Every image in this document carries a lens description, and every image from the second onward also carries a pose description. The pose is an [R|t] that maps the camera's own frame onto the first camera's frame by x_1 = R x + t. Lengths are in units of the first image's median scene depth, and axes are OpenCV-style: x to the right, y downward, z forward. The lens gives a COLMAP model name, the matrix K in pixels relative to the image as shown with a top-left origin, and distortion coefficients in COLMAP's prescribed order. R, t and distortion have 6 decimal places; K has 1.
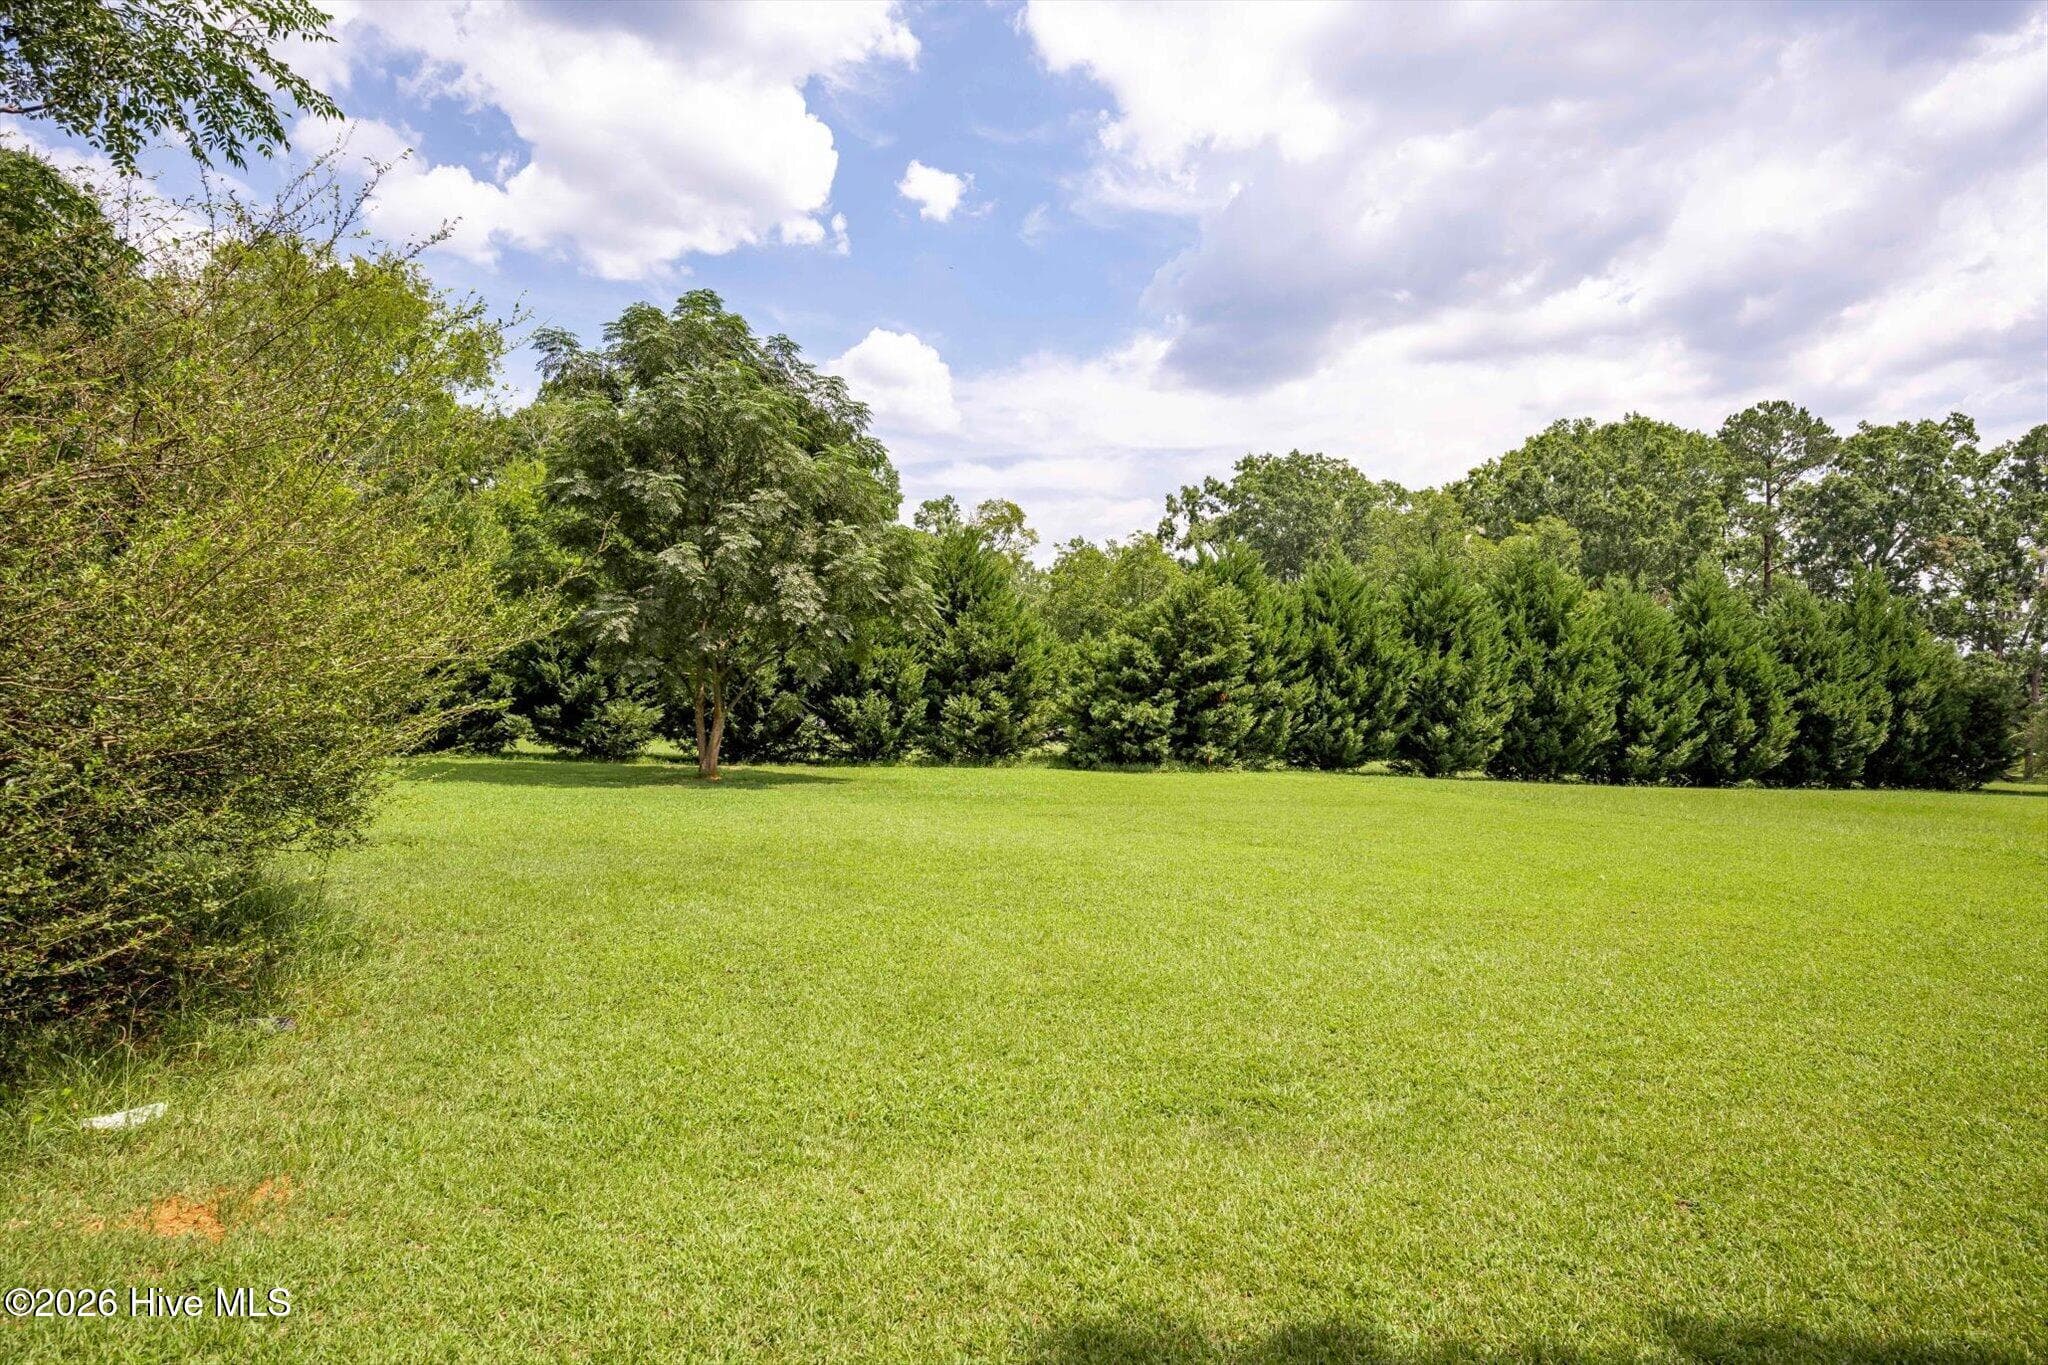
lens RADIAL K [[1127.8, 0, 1023.5], [0, 1127.8, 674.8], [0, 0, 1]] dist [0.005702, 0.001389]
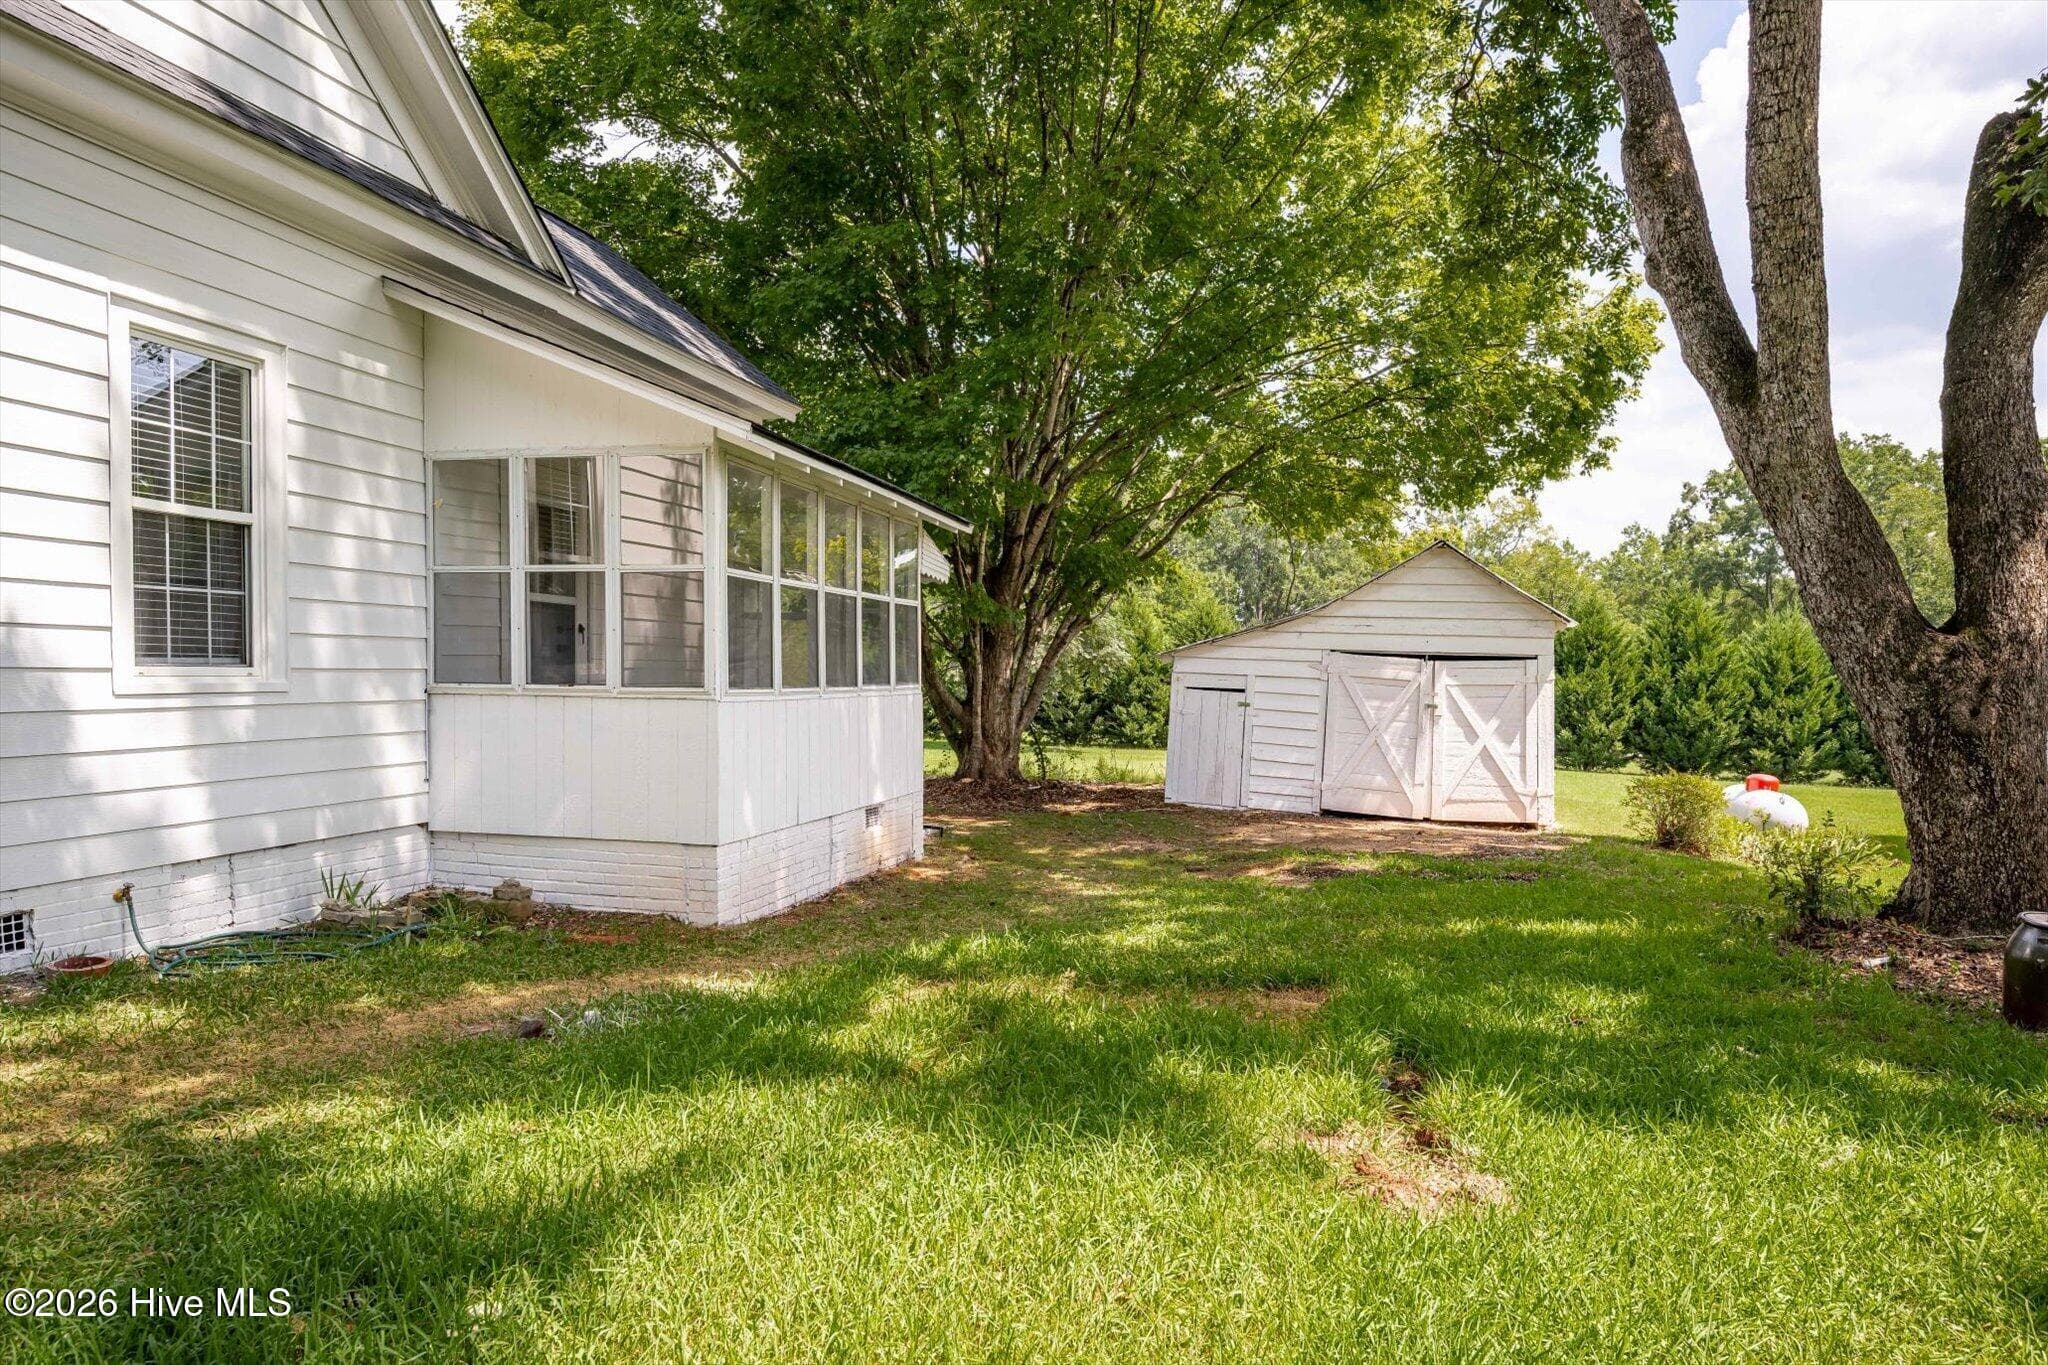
lens RADIAL K [[1370.9, 0, 1026.4], [0, 1370.9, 688.3], [0, 0, 1]] dist [0.000375, -0.000124]
pose [[0.877997, 0.000129, -0.478666, 0.642592], [0.005306, 0.999936, 0.010001, -0.026198], [0.478636, -0.011320, 0.877940, -0.777103]]
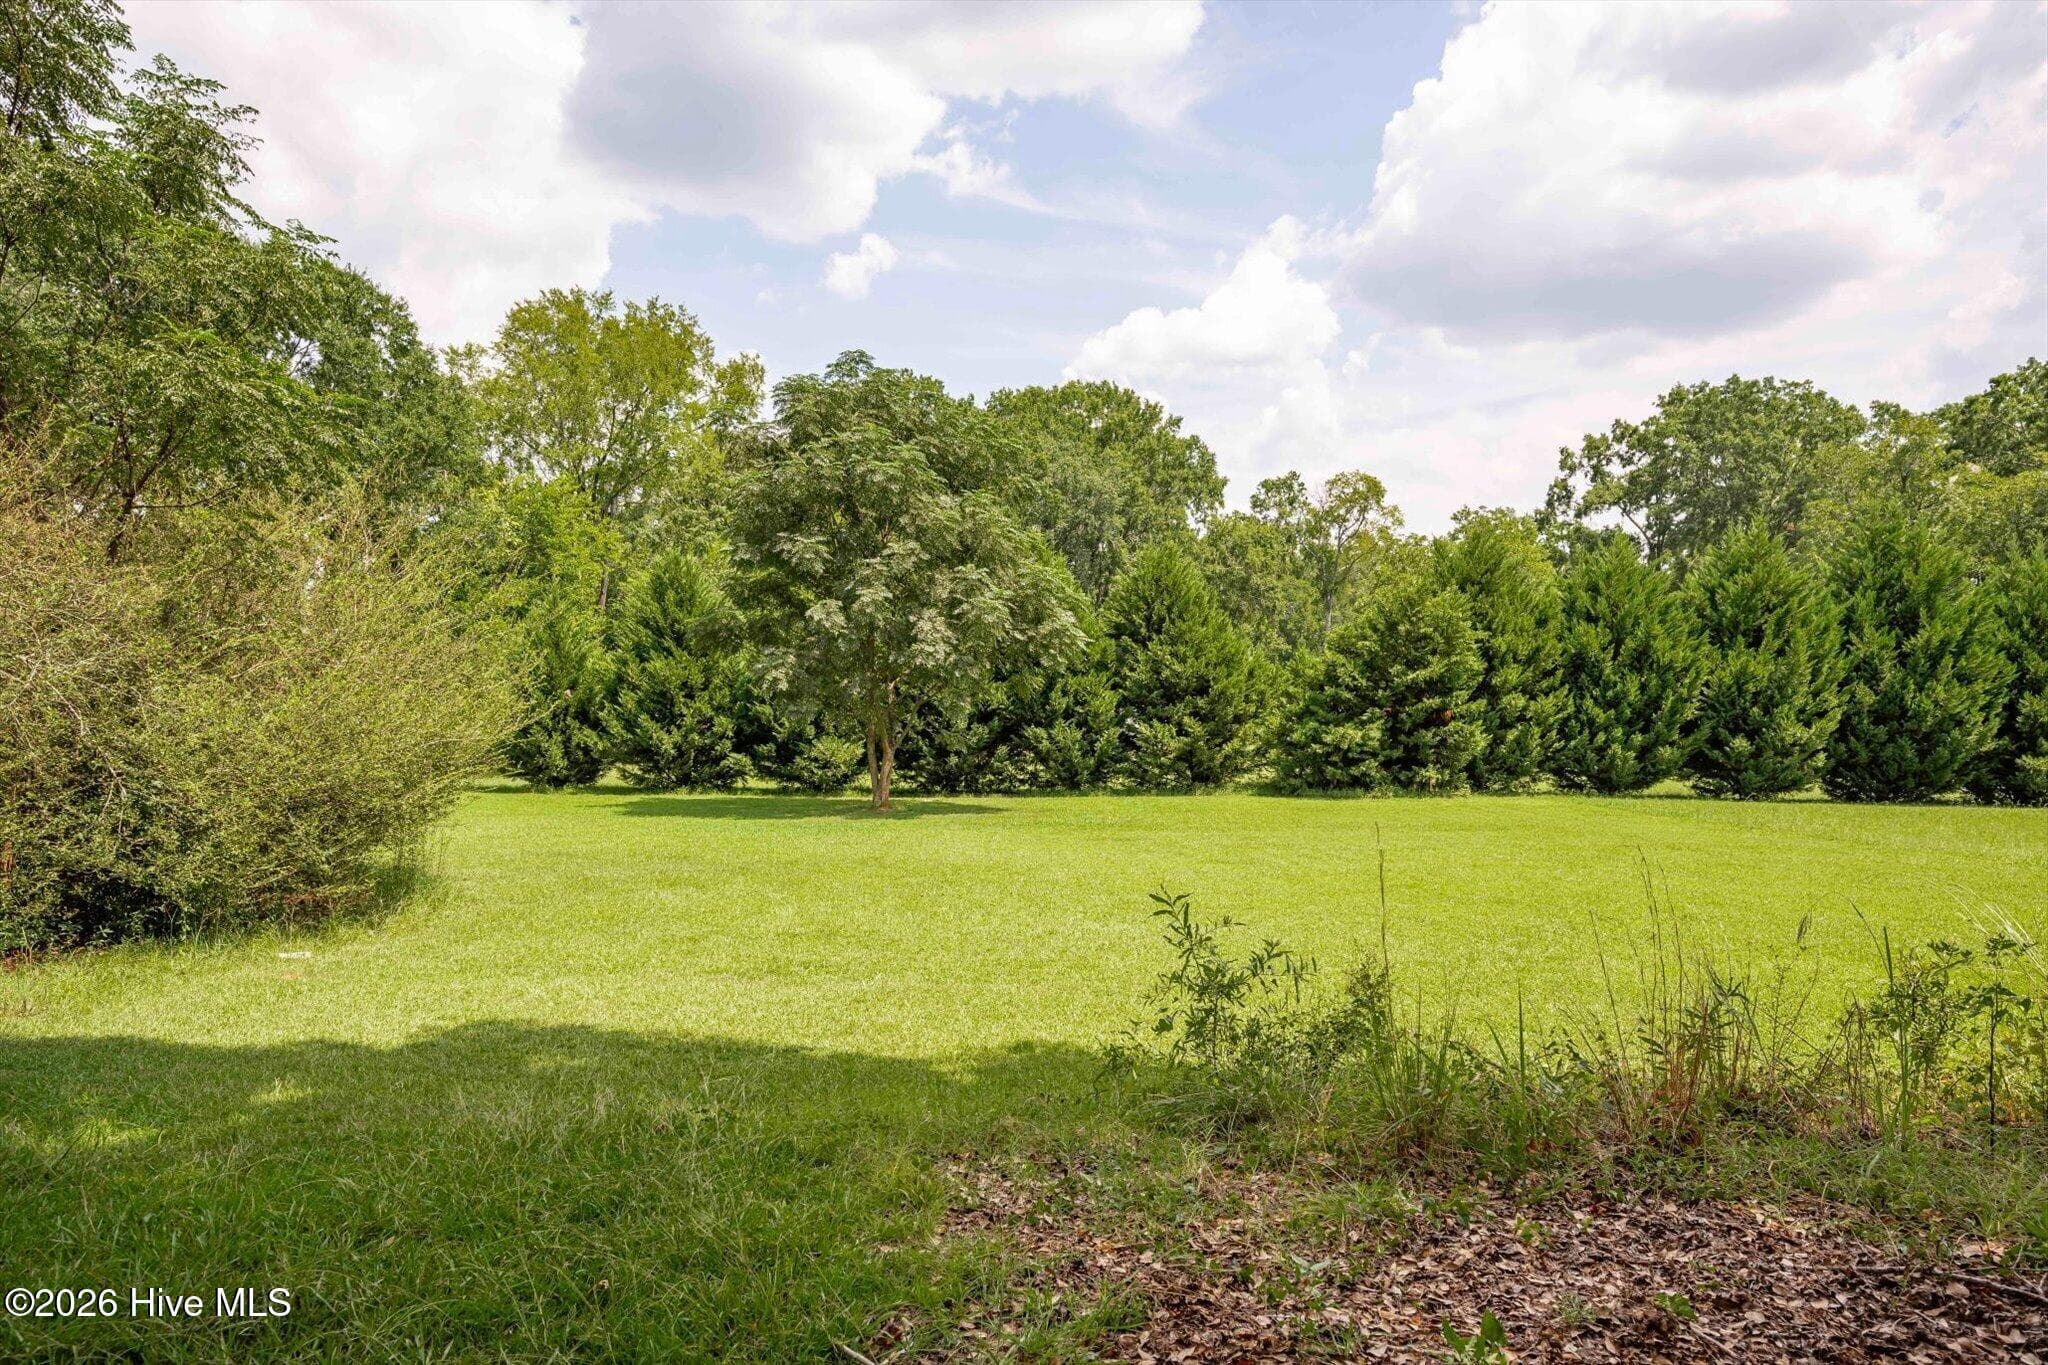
lens RADIAL K [[1370.9, 0, 1007.9], [0, 1370.9, 799.5], [0, 0, 1]] dist [0.000375, -0.000124]
pose [[0.948384, -0.013321, -0.316846, 0.192862], [0.039342, 0.996341, 0.075869, -0.009754], [0.314676, -0.084419, 0.945438, -0.158008]]
